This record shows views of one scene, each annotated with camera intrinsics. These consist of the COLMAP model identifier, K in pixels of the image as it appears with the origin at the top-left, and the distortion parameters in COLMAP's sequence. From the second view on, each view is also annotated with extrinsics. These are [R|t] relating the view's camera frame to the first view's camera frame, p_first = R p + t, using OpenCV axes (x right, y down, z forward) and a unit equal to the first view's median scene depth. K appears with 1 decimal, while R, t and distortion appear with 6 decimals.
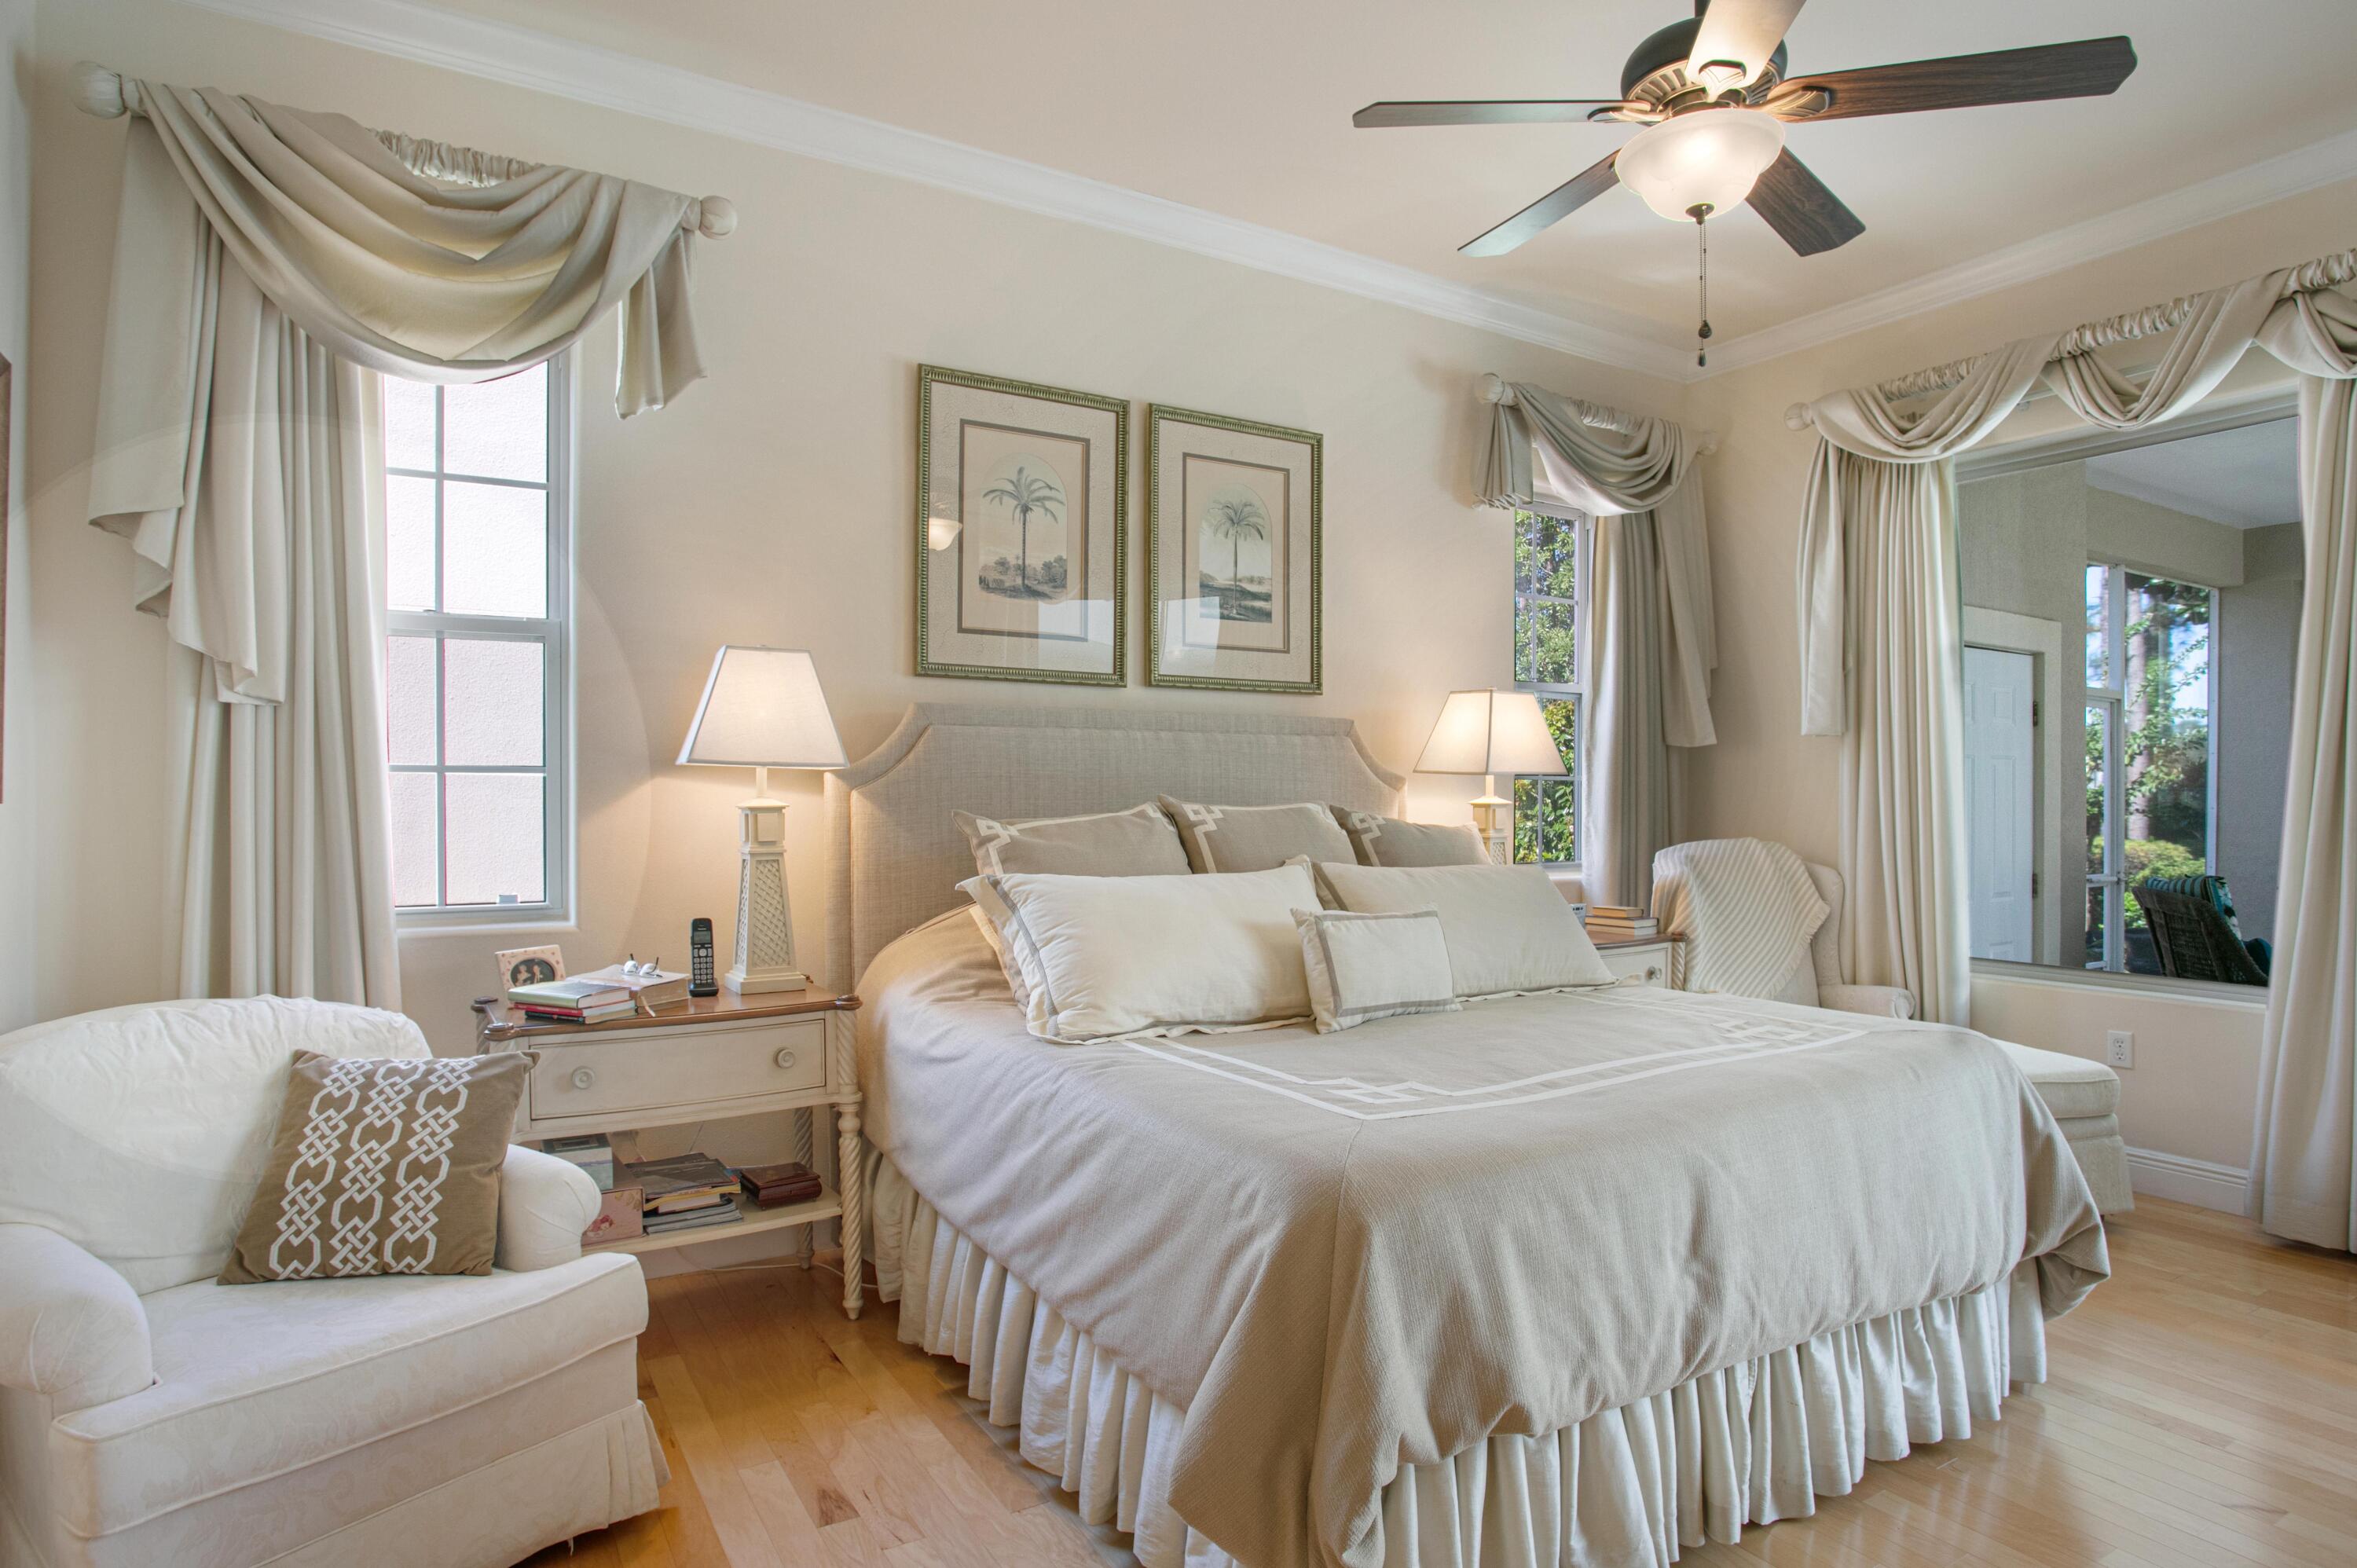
lens RADIAL K [[1226.5, 0, 1187.6], [0, 1226.5, 795.5], [0, 0, 1]] dist [-0.064817, 0.031778]
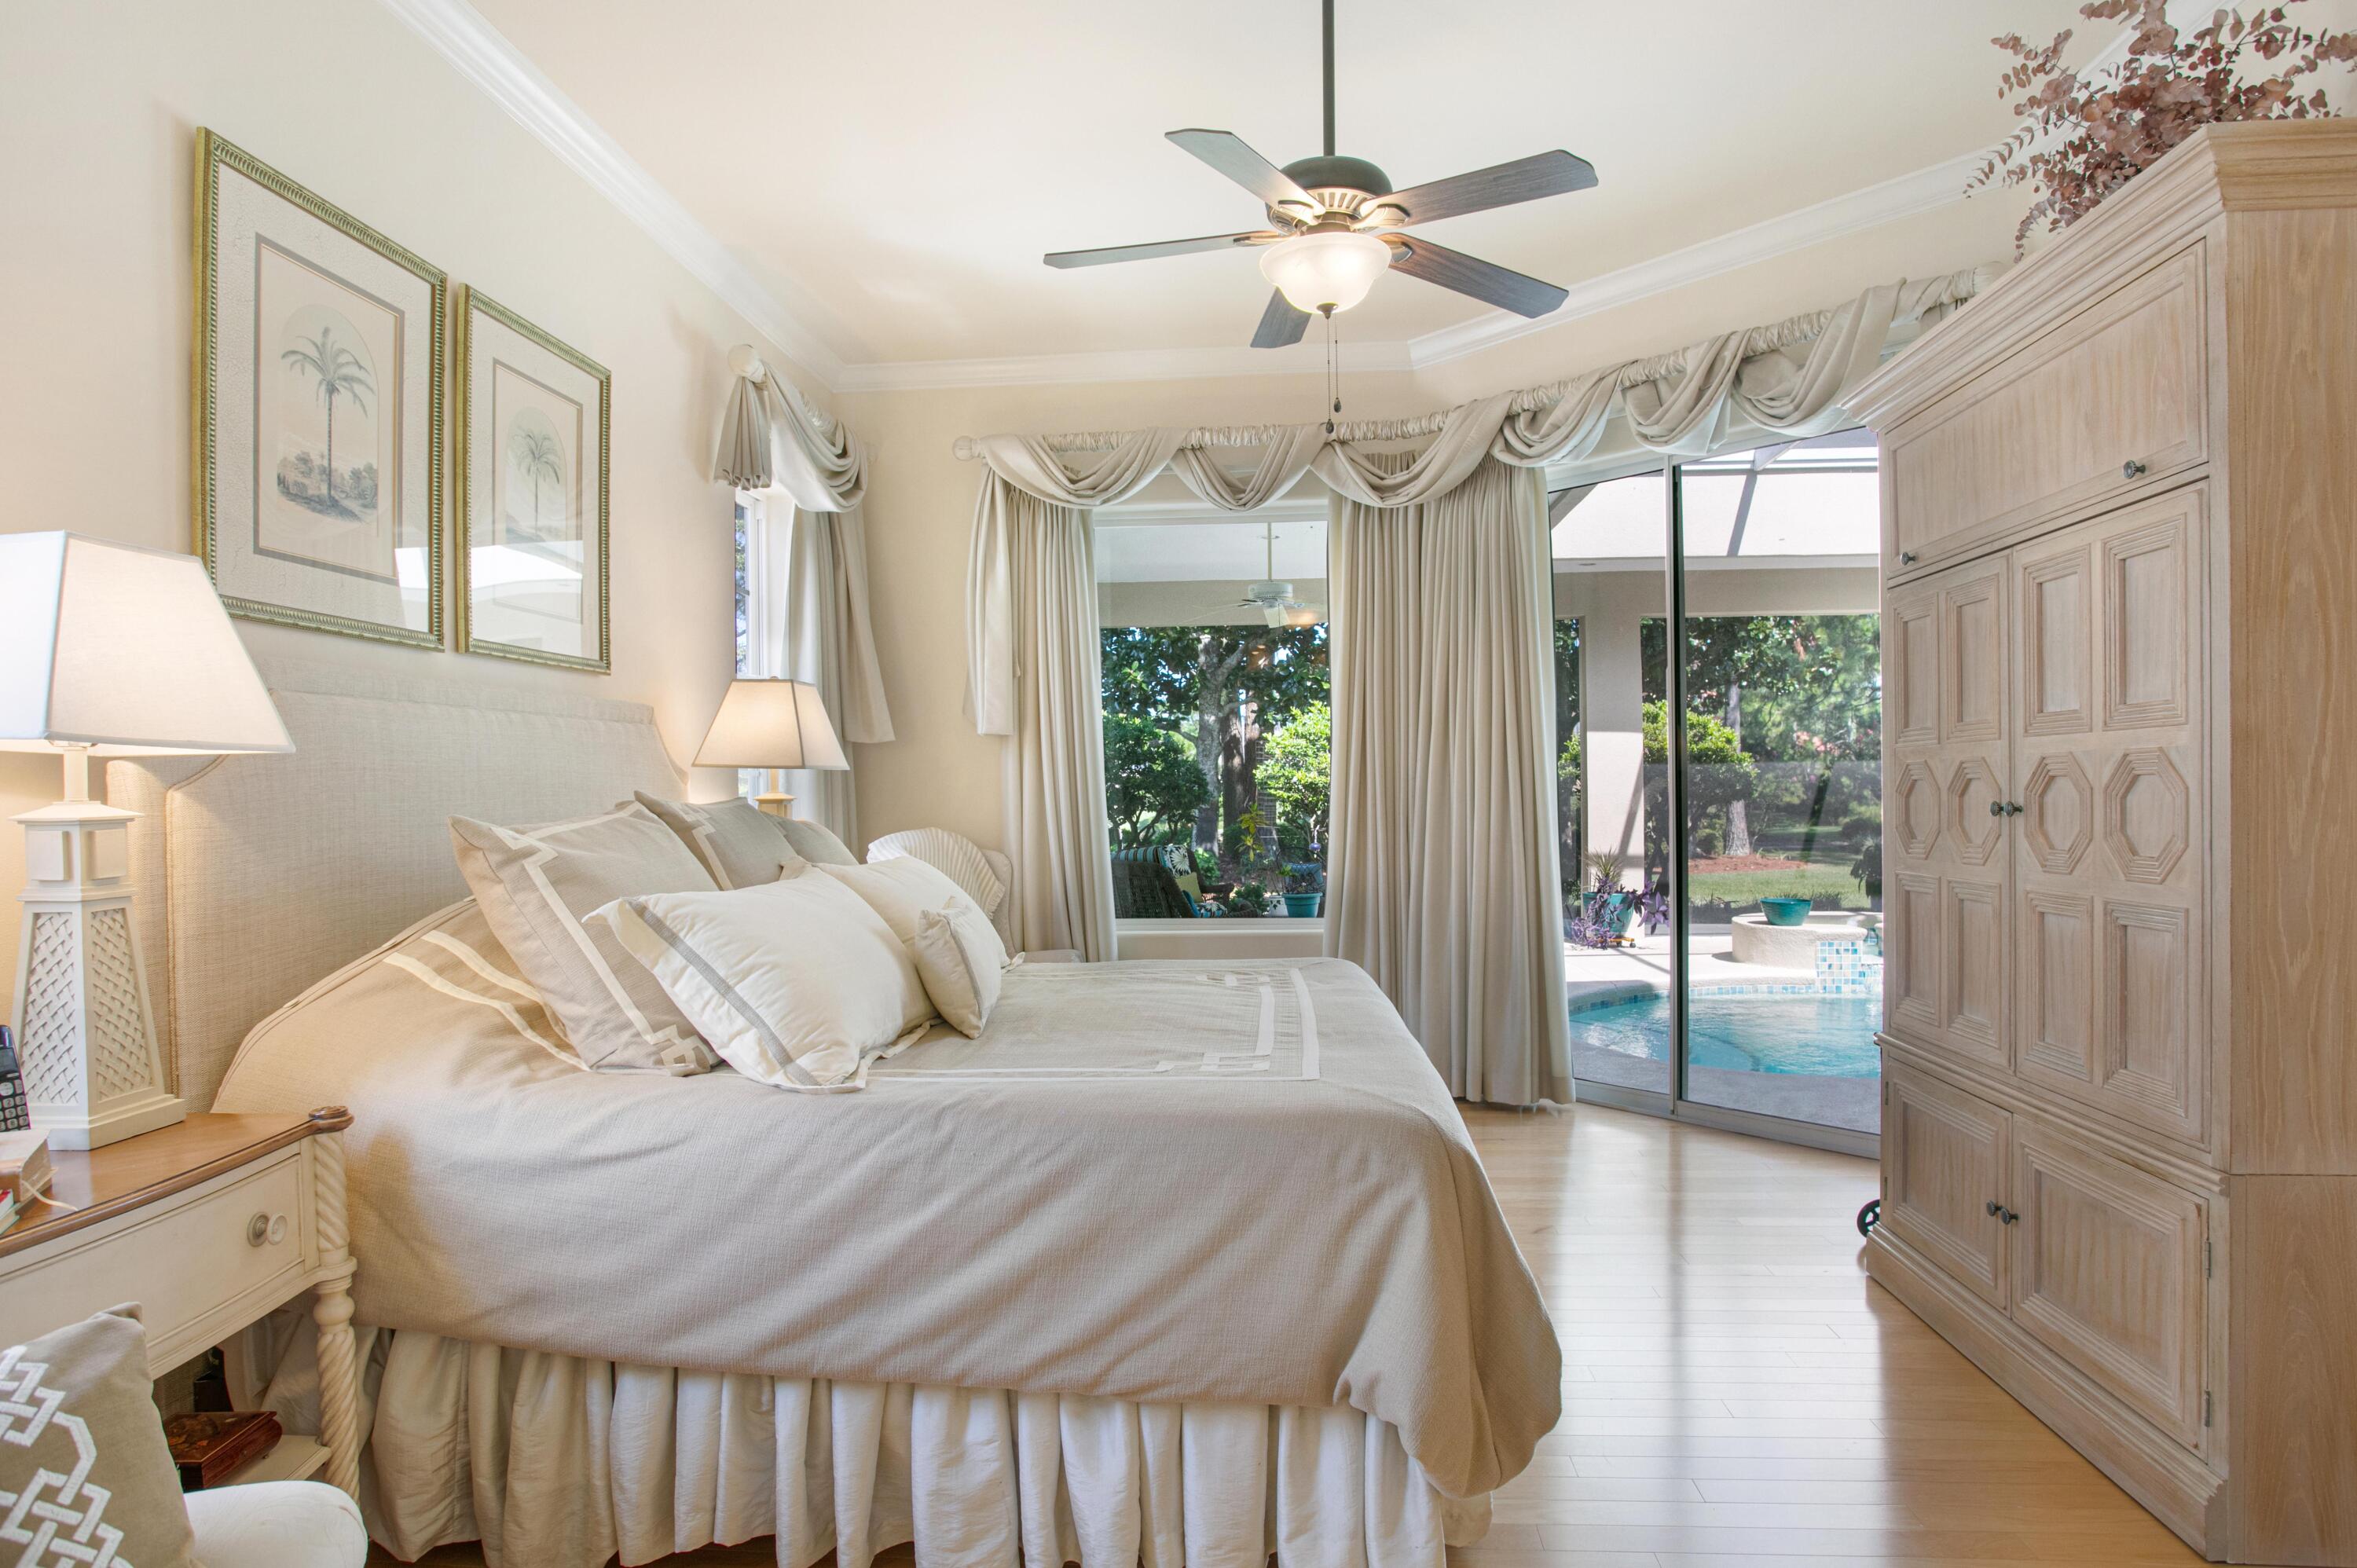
lens RADIAL K [[1242.1, 0, 1184.1], [0, 1242.1, 772.8], [0, 0, 1]] dist [-0.061600, 0.038696]
pose [[0.627495, -0.002016, 0.778618, -0.368870], [0.015966, 0.999820, -0.010278, 0.001110], [-0.778457, 0.018881, 0.627414, 0.185043]]
